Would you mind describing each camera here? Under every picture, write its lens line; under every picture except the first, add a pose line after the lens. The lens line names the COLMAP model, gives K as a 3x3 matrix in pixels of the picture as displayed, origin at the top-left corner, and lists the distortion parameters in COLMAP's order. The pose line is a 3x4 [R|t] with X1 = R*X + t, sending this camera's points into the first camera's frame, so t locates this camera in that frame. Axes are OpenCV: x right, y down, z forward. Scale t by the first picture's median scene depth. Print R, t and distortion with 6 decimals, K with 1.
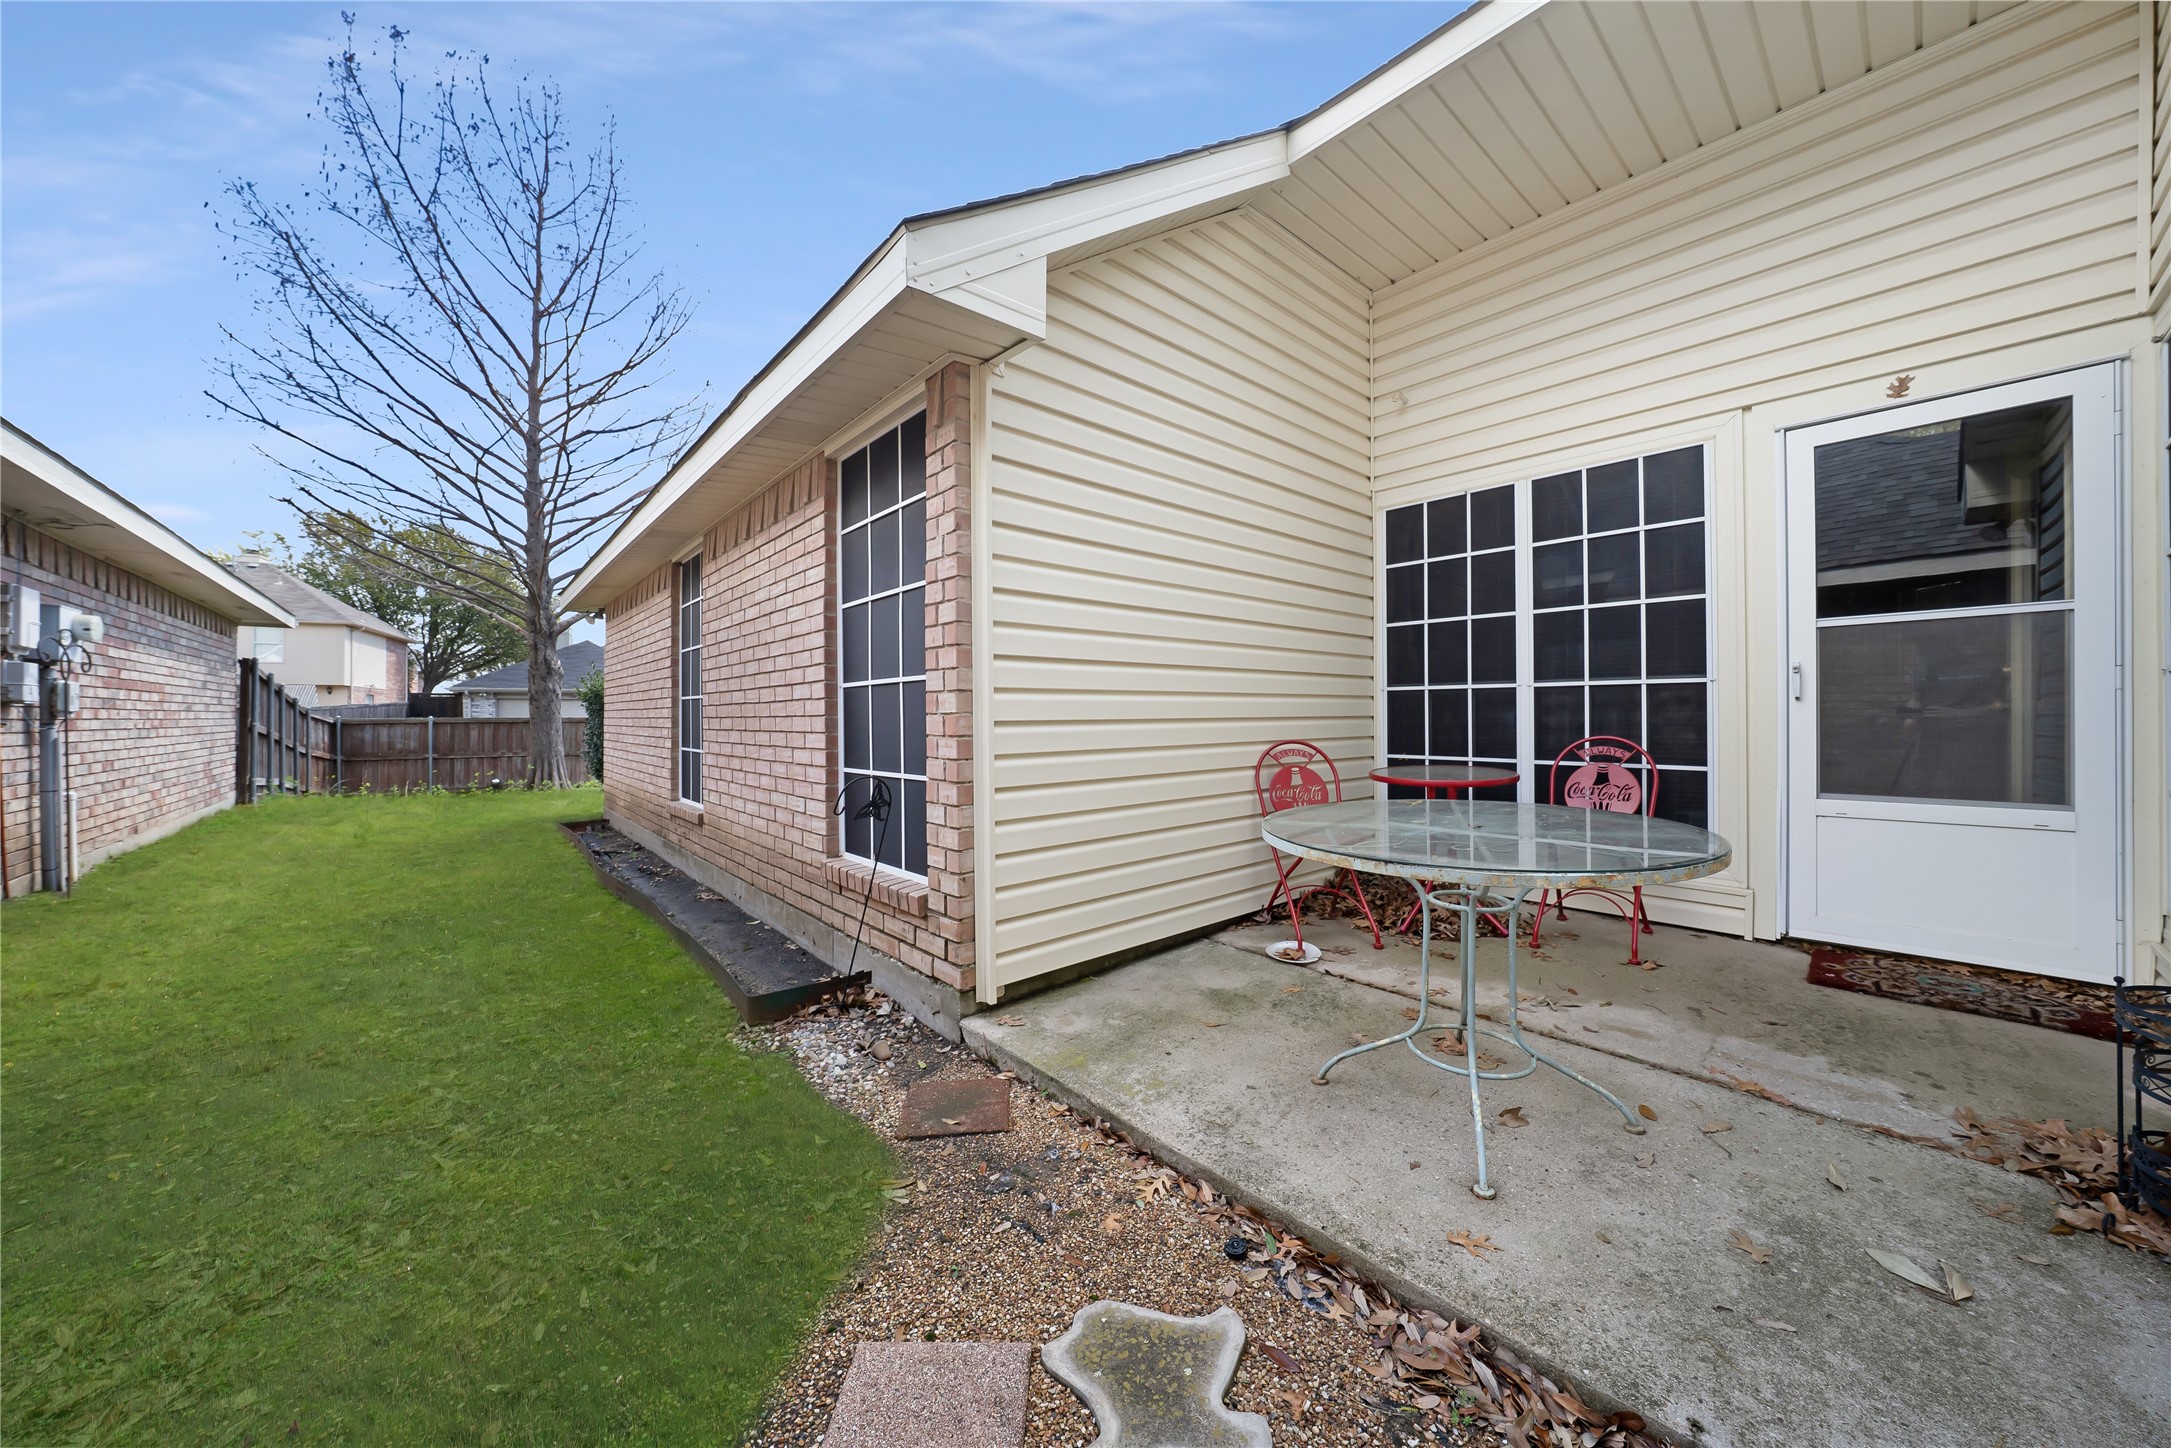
lens RADIAL K [[744.6, 0, 1090.5], [0, 744.6, 713.4], [0, 0, 1]] dist [-0.031906, 0.006546]
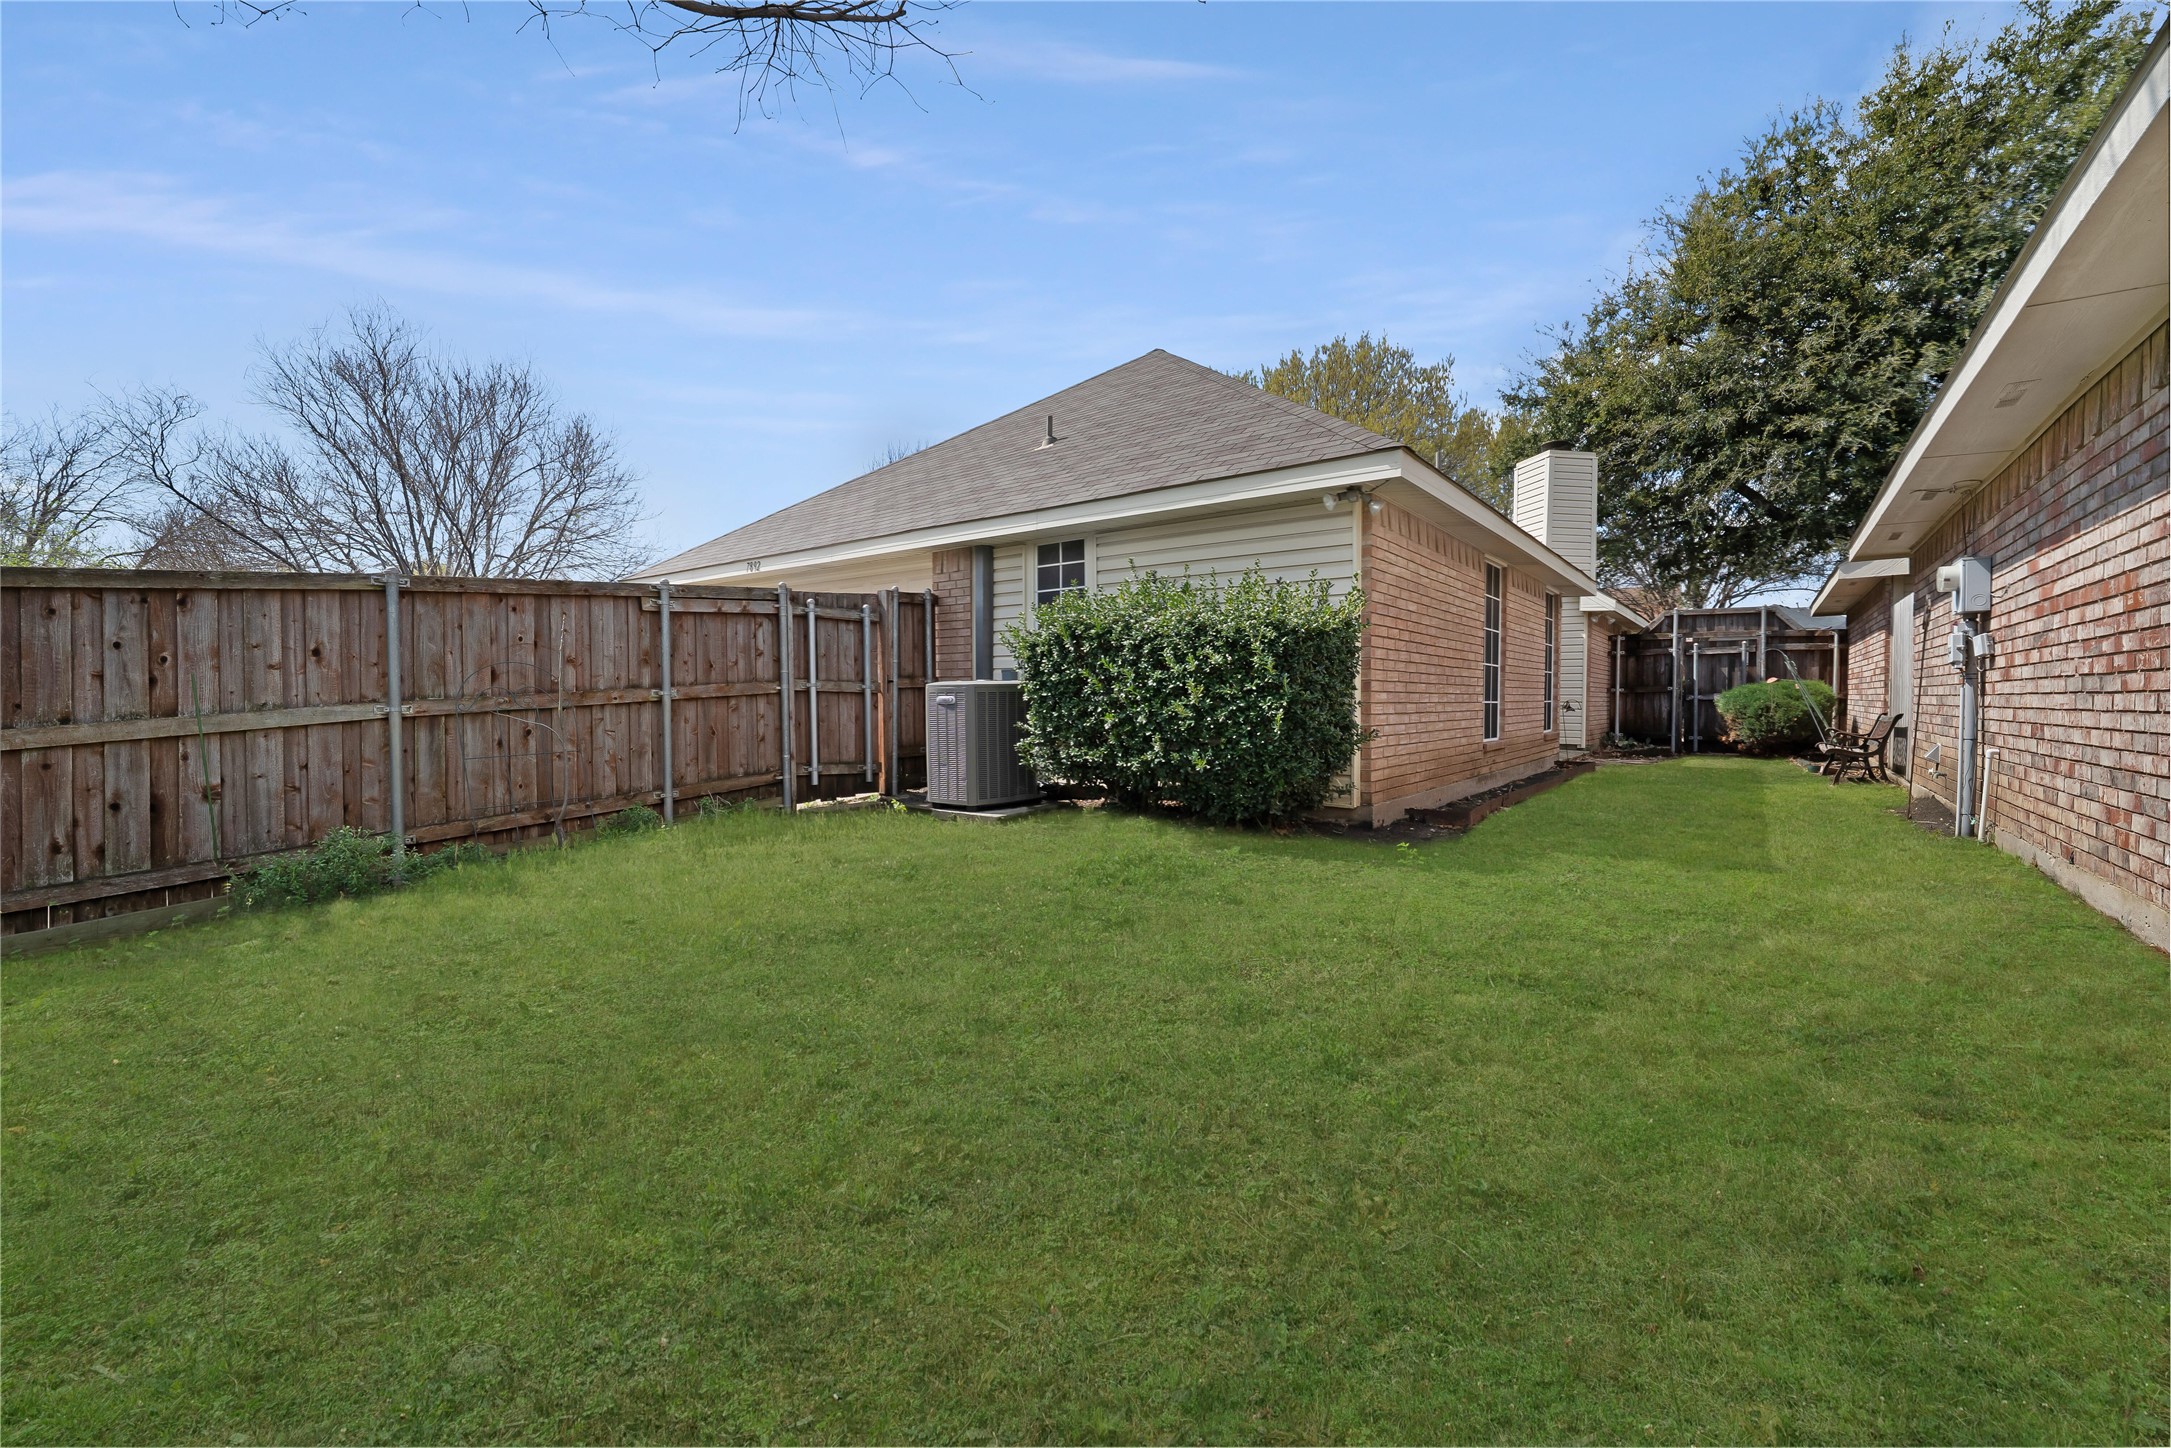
lens RADIAL K [[879.0, 0, 1085.5], [0, 879.0, 724.0], [0, 0, 1]] dist [-0.000523, -0.000077]
pose [[-0.194432, -0.028525, 0.980501, -0.741980], [-0.008801, 0.999588, 0.027335, 0.018988], [-0.980876, -0.003314, -0.194603, 0.756788]]
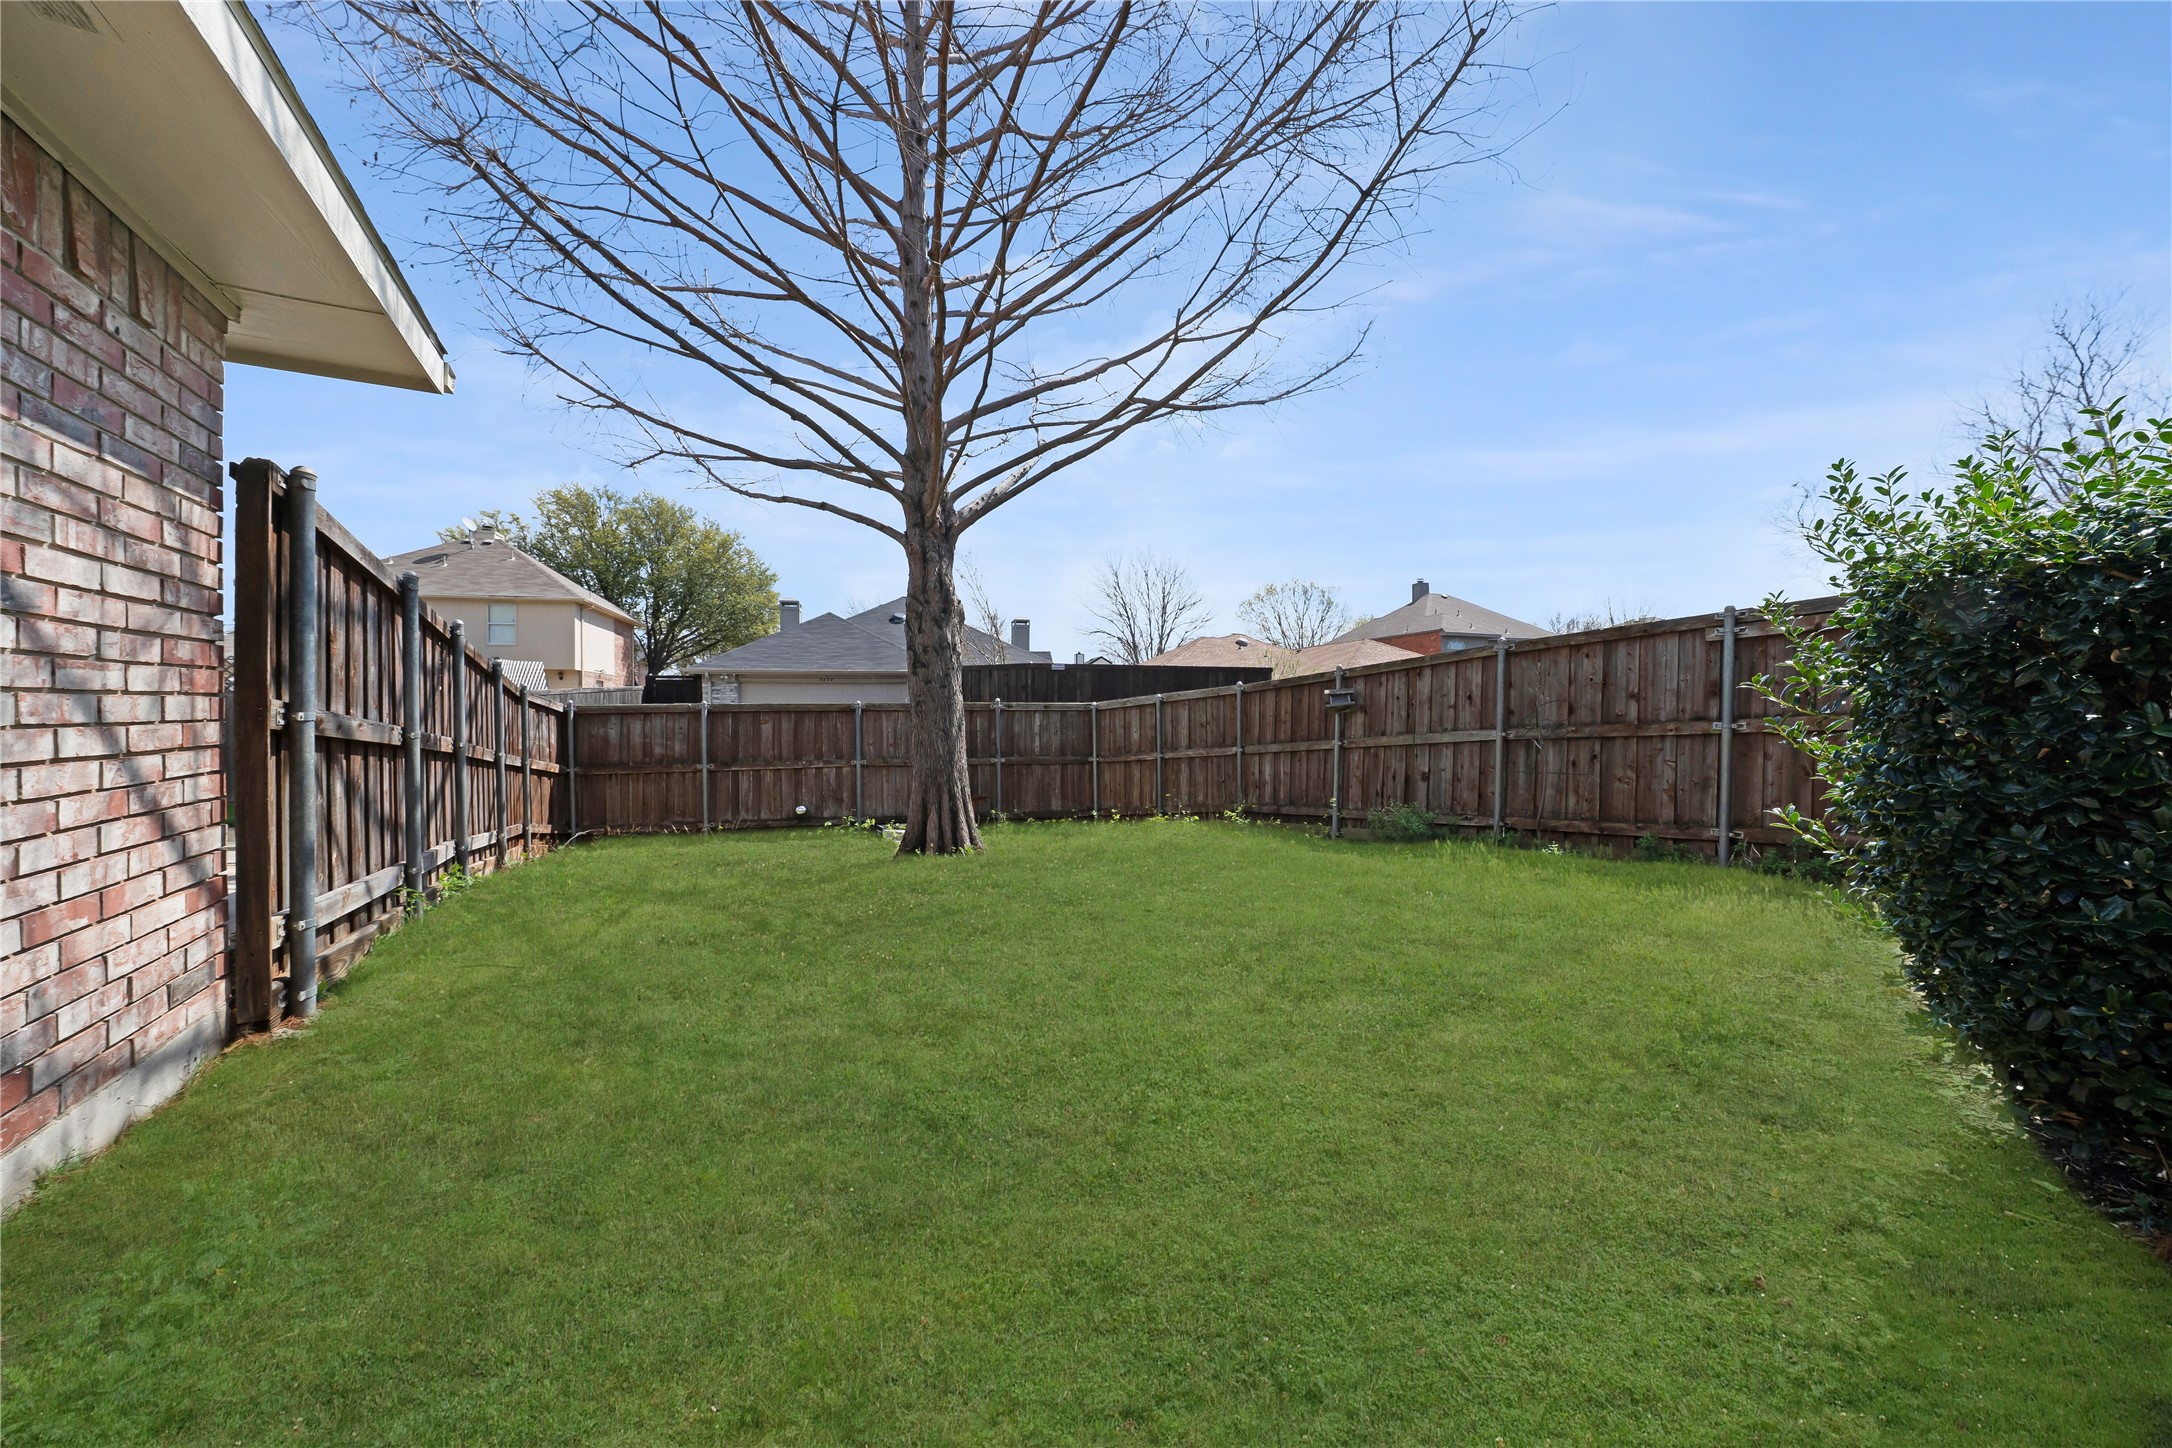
lens RADIAL K [[745.0, 0, 1091.0], [0, 745.0, 713.4], [0, 0, 1]] dist [-0.031906, 0.006546]
pose [[0.982855, 0.002455, -0.184366, -0.486813], [0.000051, 0.999908, 0.013590, 0.006095], [0.184382, -0.013367, 0.982764, 0.466943]]
